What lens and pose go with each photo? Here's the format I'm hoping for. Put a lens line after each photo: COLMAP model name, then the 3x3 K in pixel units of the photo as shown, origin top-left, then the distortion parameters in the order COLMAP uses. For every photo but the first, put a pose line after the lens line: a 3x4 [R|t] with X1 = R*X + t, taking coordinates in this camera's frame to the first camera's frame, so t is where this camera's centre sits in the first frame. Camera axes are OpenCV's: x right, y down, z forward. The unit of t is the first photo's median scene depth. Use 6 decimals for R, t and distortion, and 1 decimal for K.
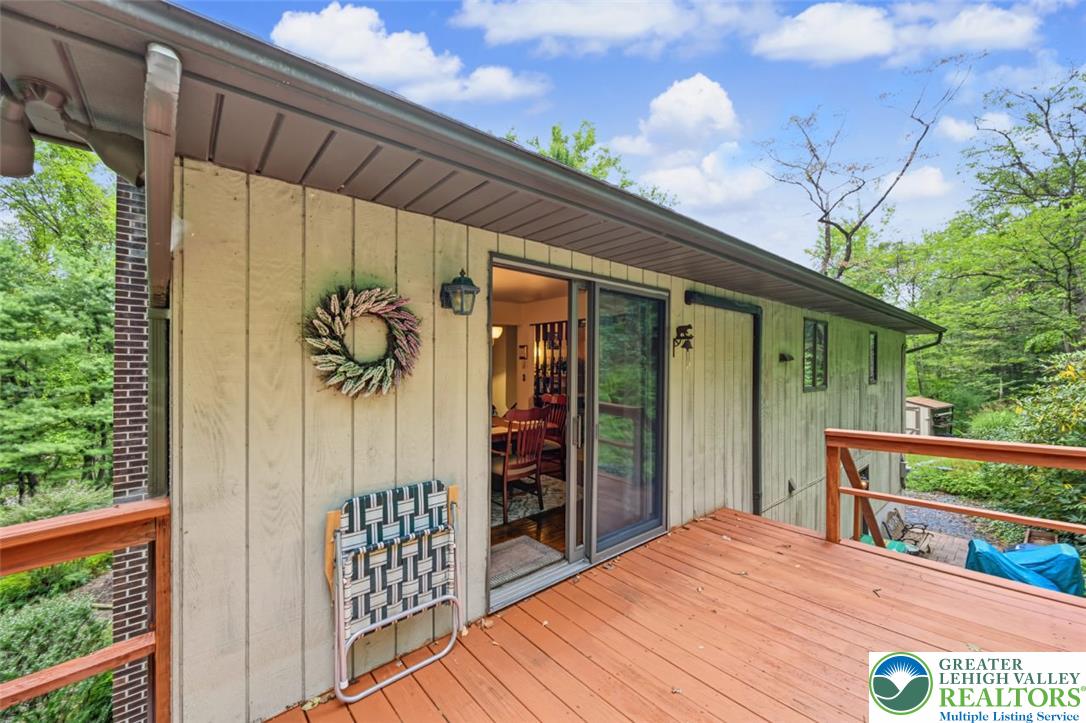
lens RADIAL K [[427.3, 0, 547.7], [0, 427.3, 367.1], [0, 0, 1]] dist [-0.003229, 0.001092]
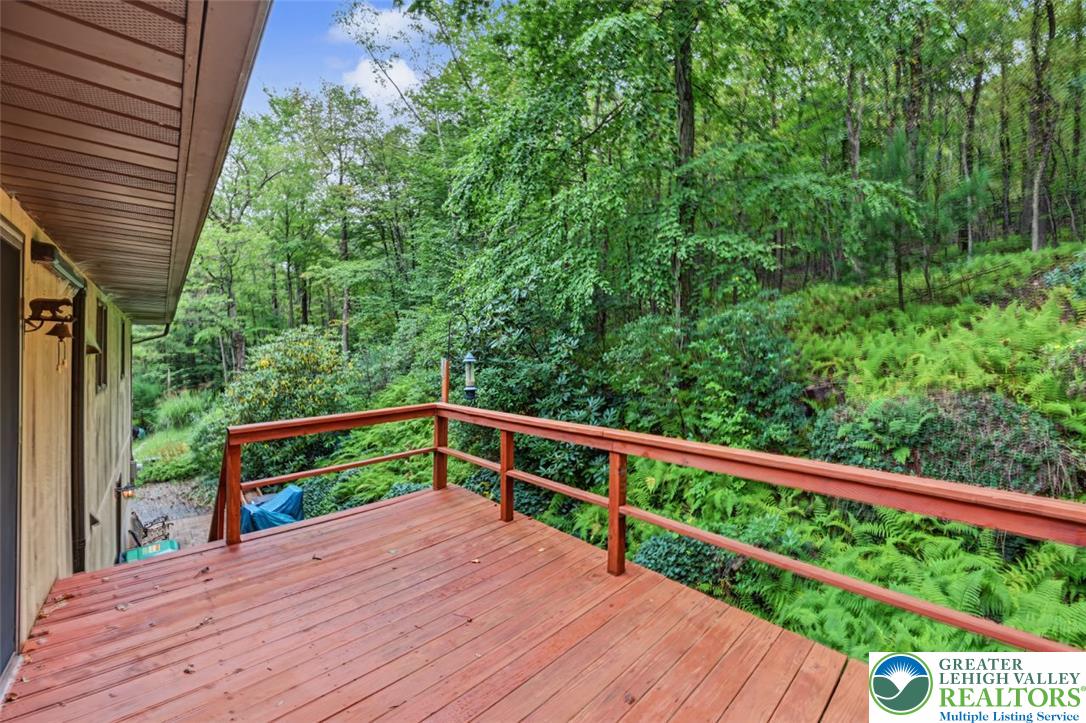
lens RADIAL K [[427.3, 0, 544.4], [0, 427.3, 353.6], [0, 0, 1]] dist [-0.003229, 0.001092]
pose [[-0.002807, -0.002008, 0.999994, -0.206587], [0.010055, 0.999947, 0.002037, -0.009496], [-0.999946, 0.010061, -0.002787, 0.212278]]
